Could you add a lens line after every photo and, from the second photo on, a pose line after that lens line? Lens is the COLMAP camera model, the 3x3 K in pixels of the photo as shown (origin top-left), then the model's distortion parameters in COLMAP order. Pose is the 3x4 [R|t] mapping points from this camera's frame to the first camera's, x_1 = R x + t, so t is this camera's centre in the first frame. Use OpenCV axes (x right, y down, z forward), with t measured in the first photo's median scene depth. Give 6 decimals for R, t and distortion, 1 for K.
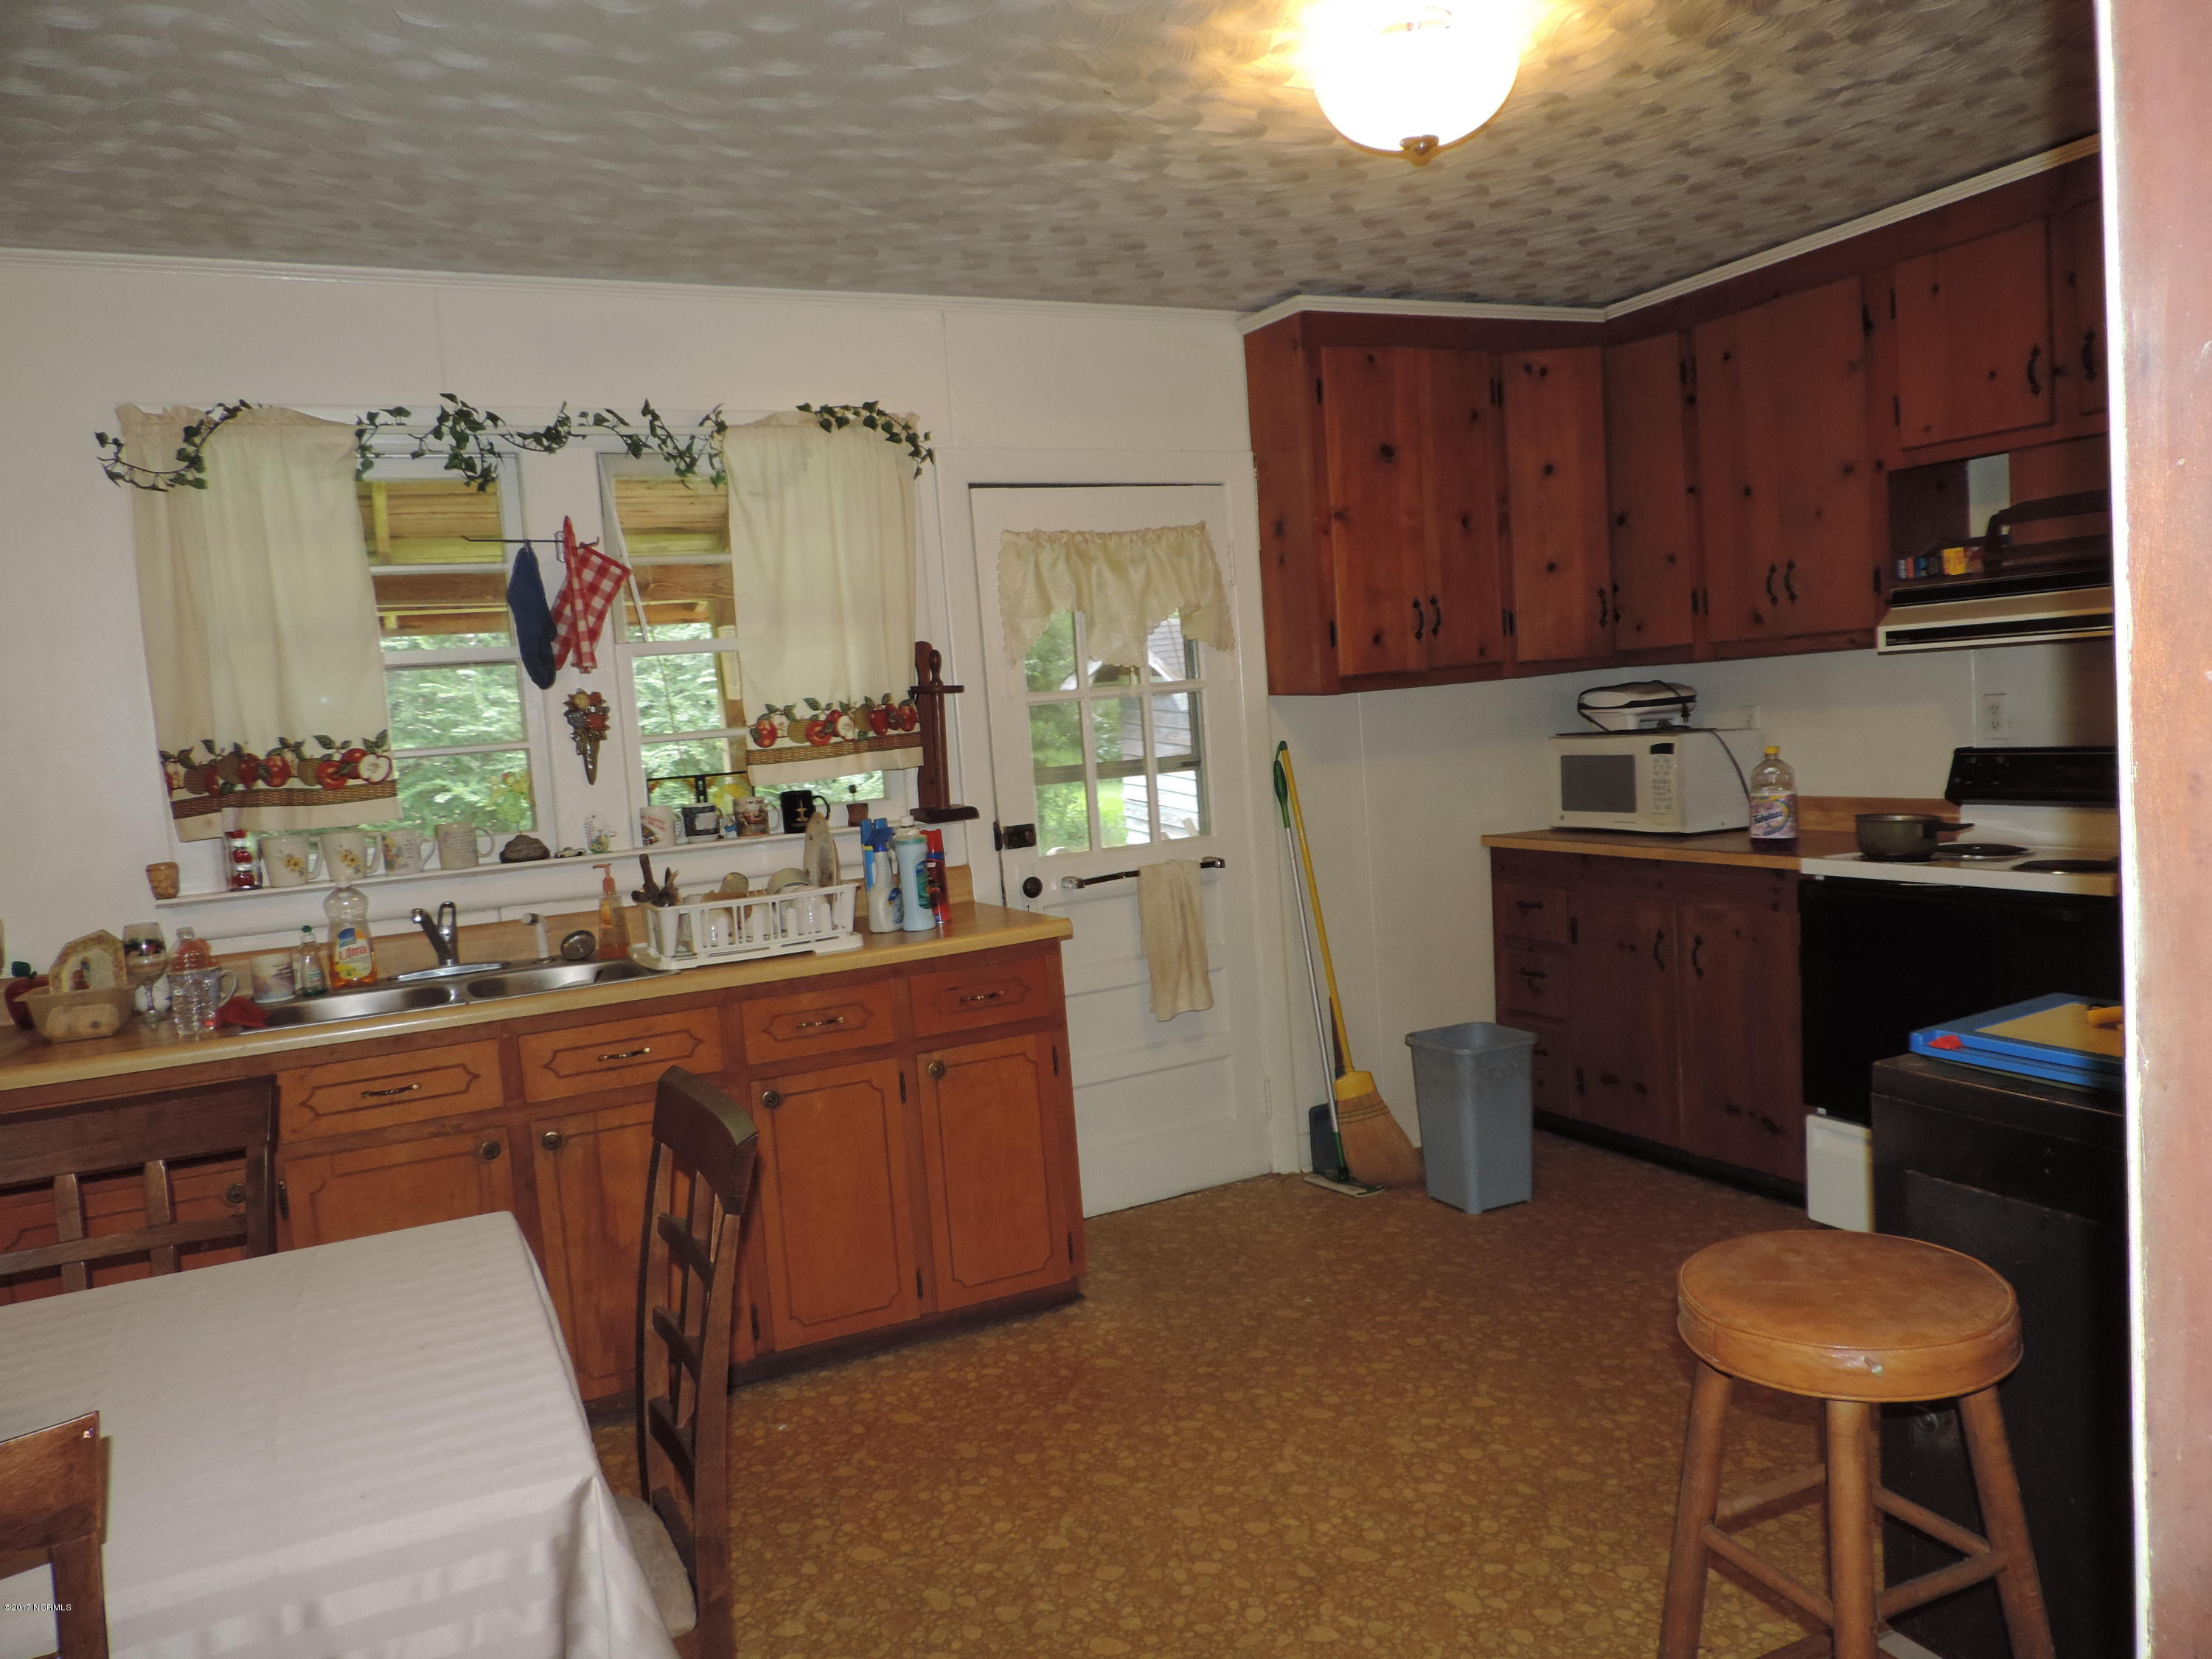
lens RADIAL K [[1580.8, 0, 1105.9], [0, 1580.8, 833.9], [0, 0, 1]] dist [-0.017462, 0.002652]
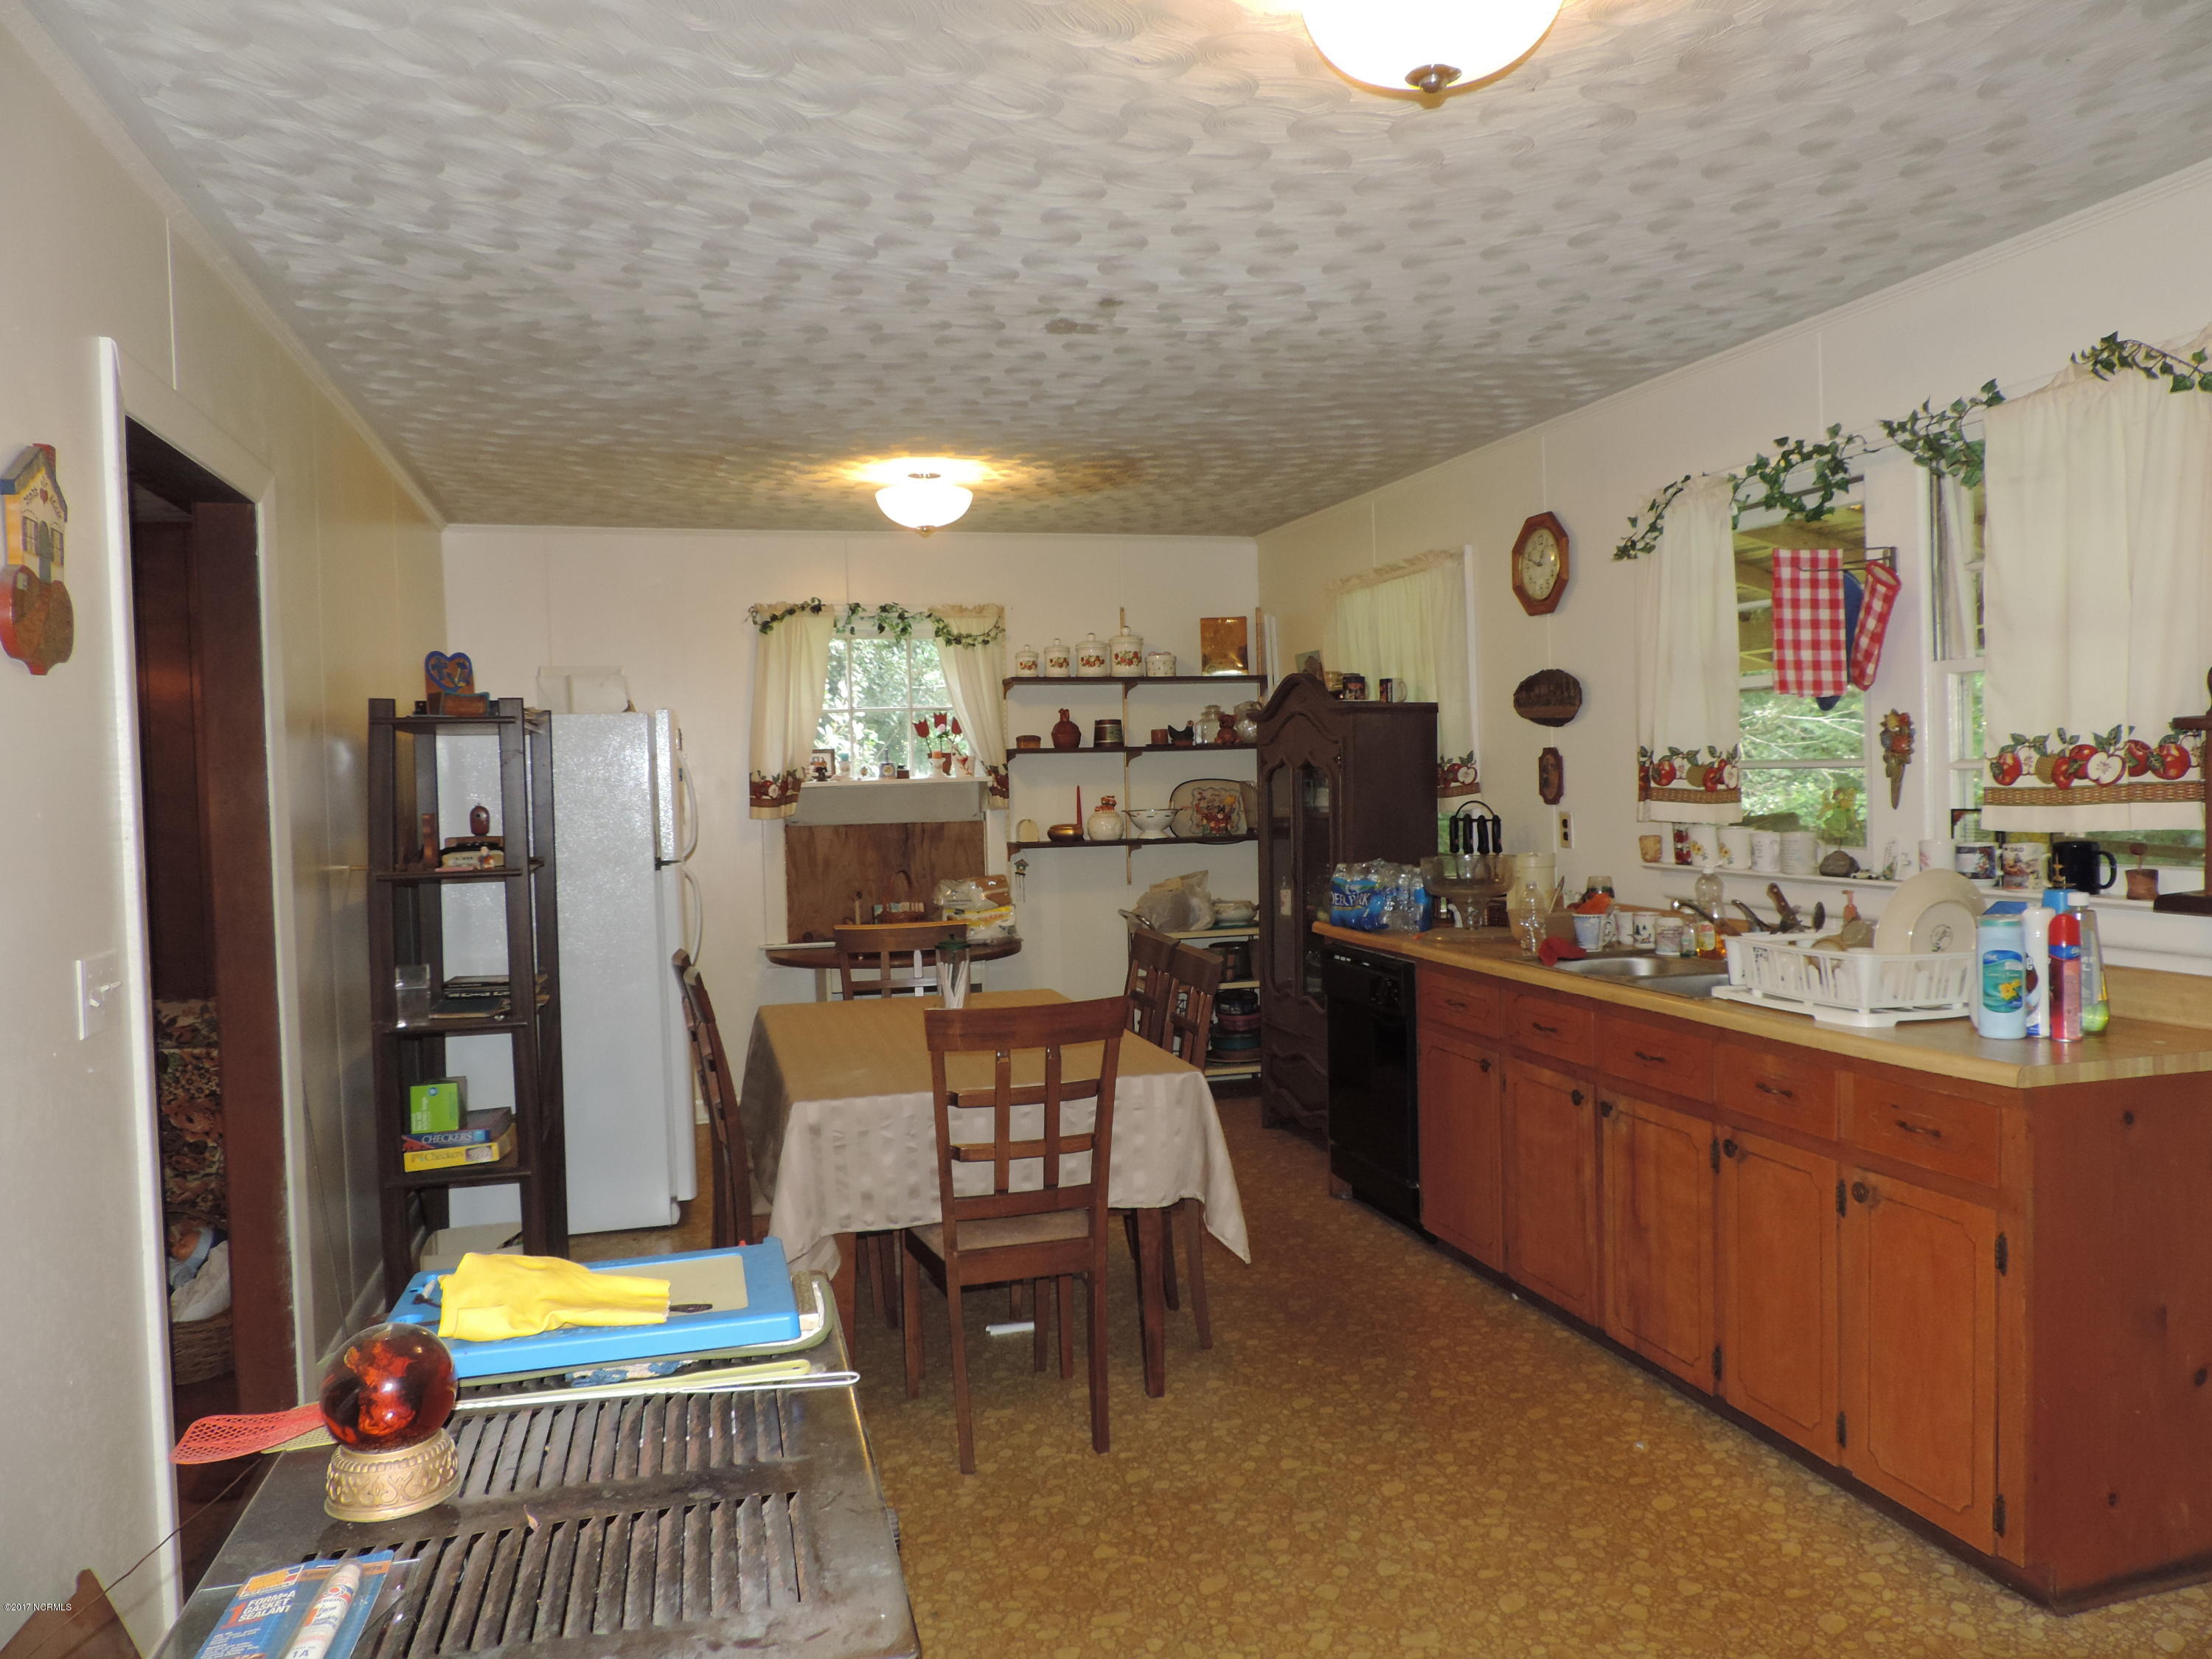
lens RADIAL K [[1580.8, 0, 1127.8], [0, 1580.8, 835.9], [0, 0, 1]] dist [-0.017462, 0.002652]
pose [[-0.168935, 0.115387, -0.978850, 0.715315], [-0.044074, 0.991246, 0.124454, -0.116950], [0.984641, 0.064166, -0.162370, 0.713663]]
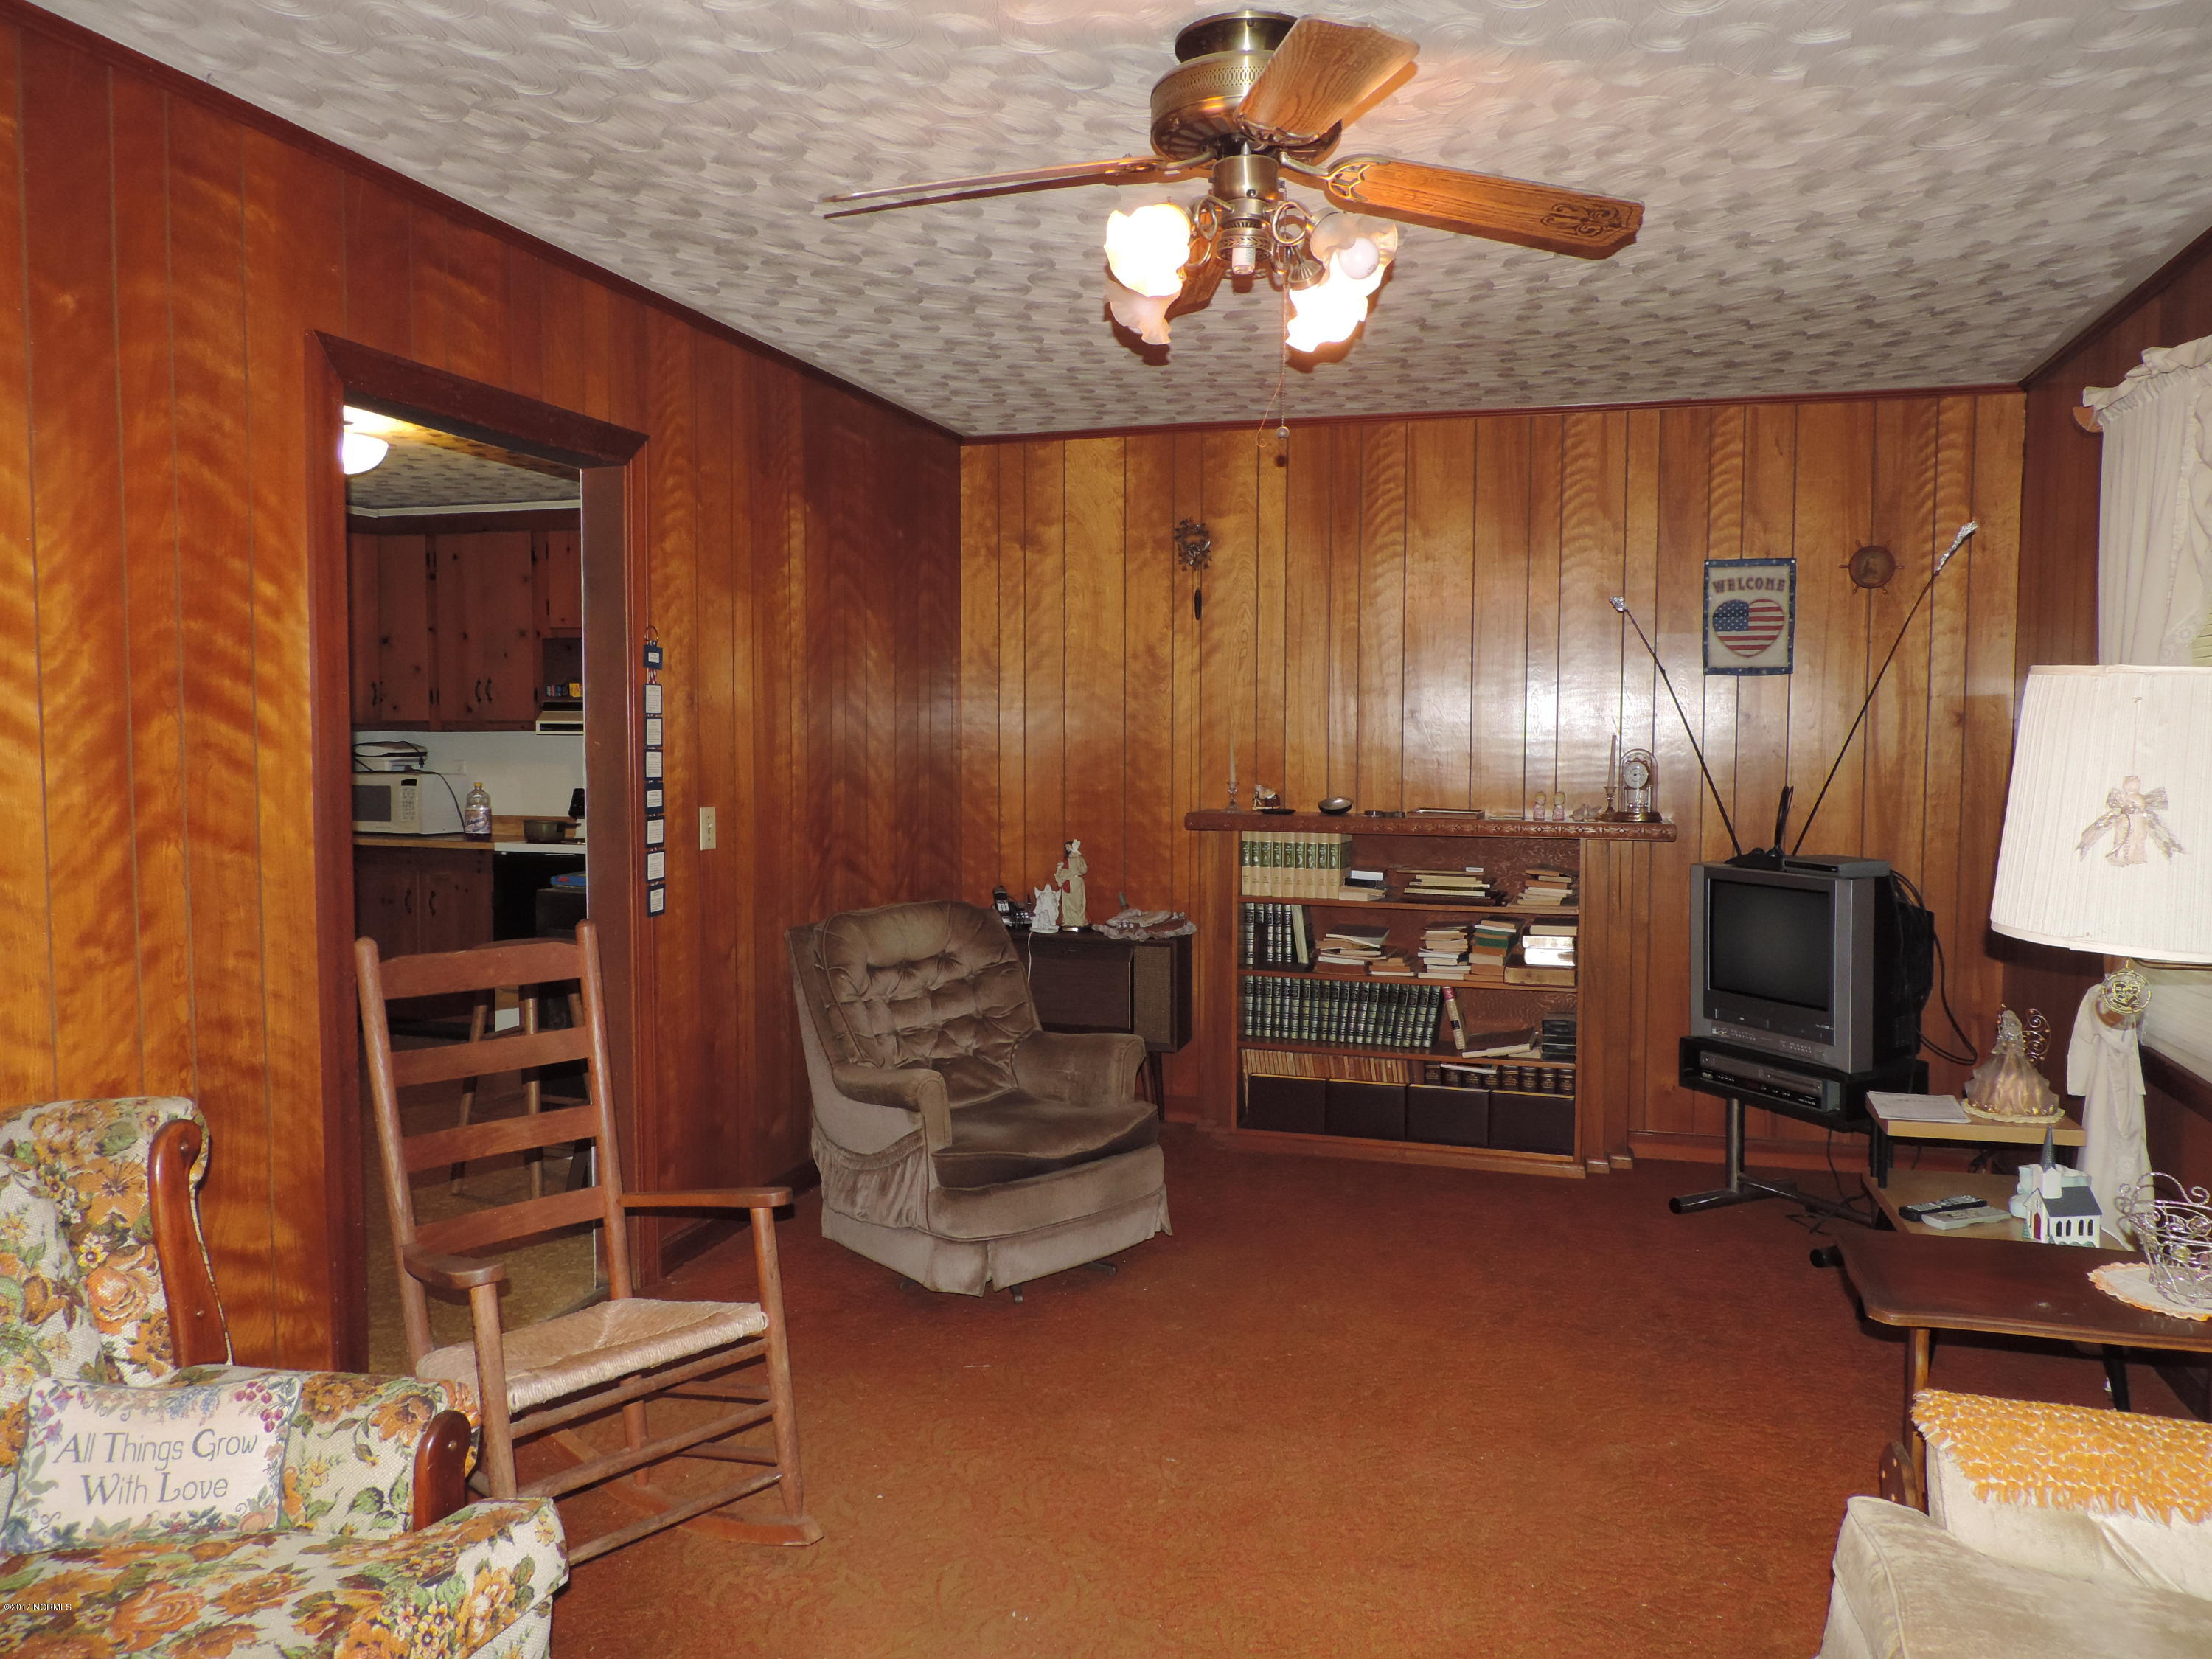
lens RADIAL K [[1580.8, 0, 1144.2], [0, 1580.8, 830.3], [0, 0, 1]] dist [-0.017462, 0.002652]
pose [[0.678811, 0.031548, 0.733635, -0.411106], [0.003871, 0.998909, -0.046537, 0.093618], [-0.734303, 0.034430, 0.677948, -0.840119]]
